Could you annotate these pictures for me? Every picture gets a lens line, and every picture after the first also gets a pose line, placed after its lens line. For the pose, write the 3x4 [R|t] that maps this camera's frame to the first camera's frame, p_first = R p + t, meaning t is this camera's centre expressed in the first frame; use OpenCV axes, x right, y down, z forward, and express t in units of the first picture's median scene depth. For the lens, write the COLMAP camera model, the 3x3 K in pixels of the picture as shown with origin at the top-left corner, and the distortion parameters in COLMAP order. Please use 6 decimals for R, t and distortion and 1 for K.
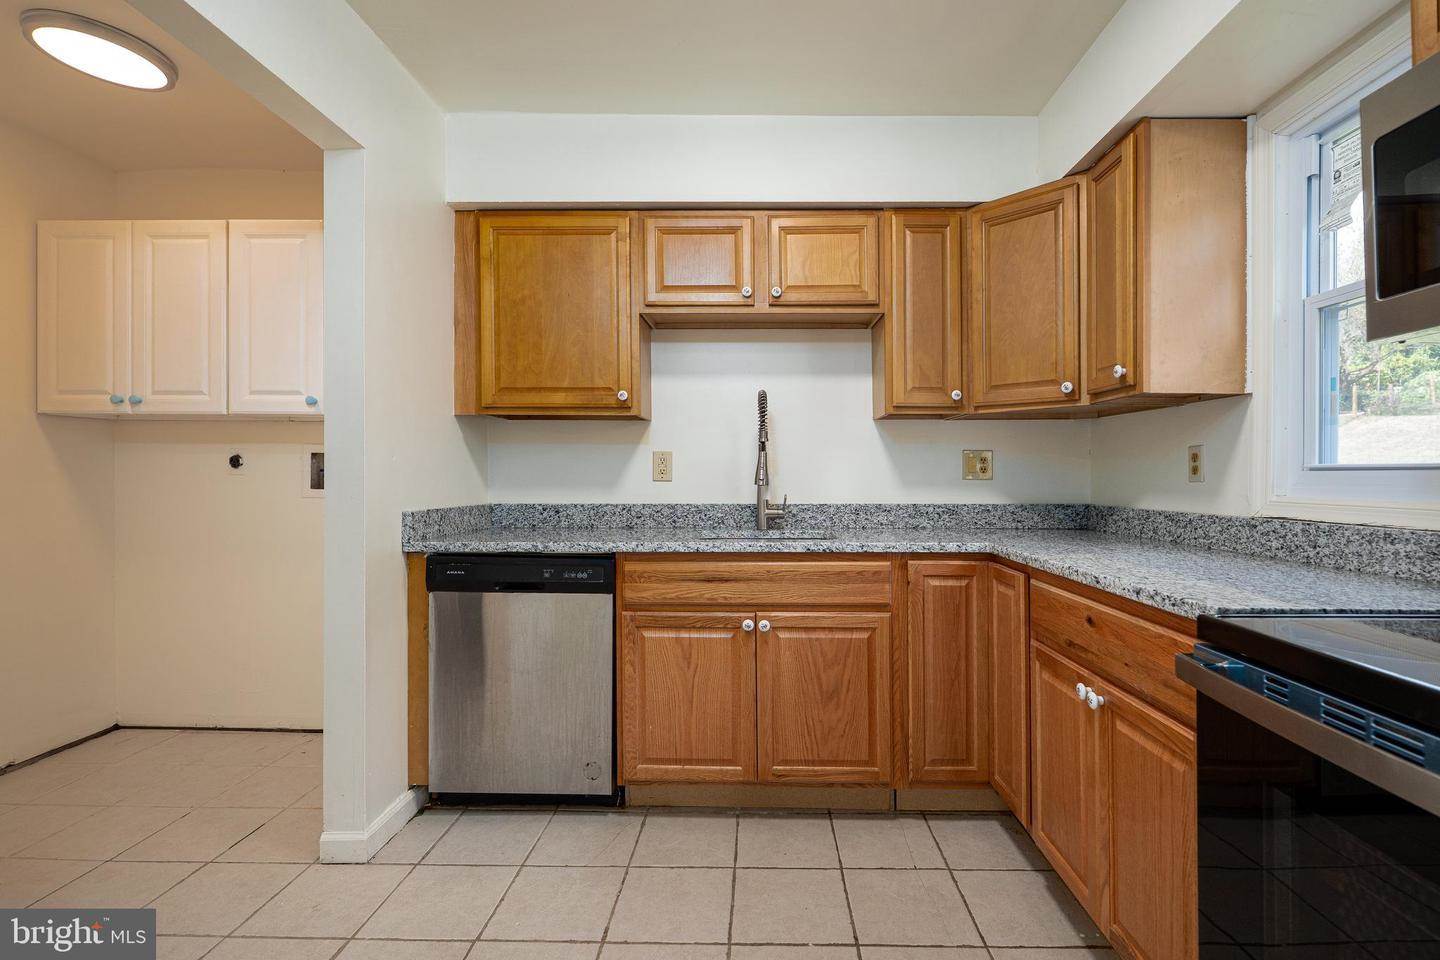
lens RADIAL K [[648.7, 0, 732.3], [0, 648.7, 475.4], [0, 0, 1]] dist [-0.010241, 0.001521]
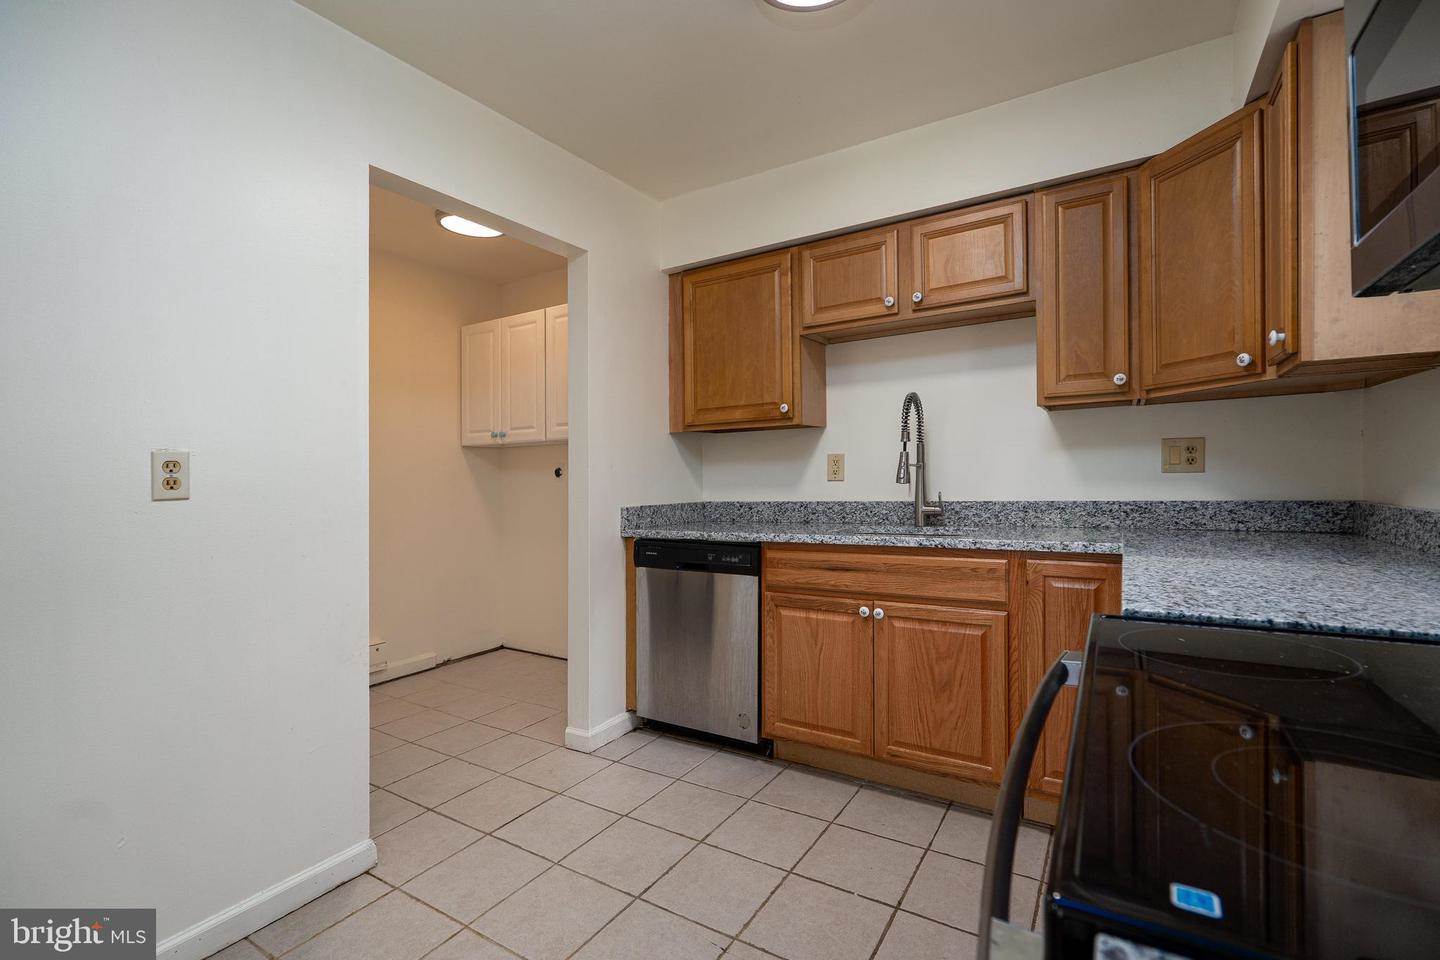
lens RADIAL K [[648.7, 0, 726.7], [0, 648.7, 469.1], [0, 0, 1]] dist [-0.010241, 0.001521]
pose [[0.853298, -0.027672, -0.520689, 0.346348], [0.023325, 0.999617, -0.014901, 0.000885], [0.520902, 0.000570, 0.853616, -0.047444]]
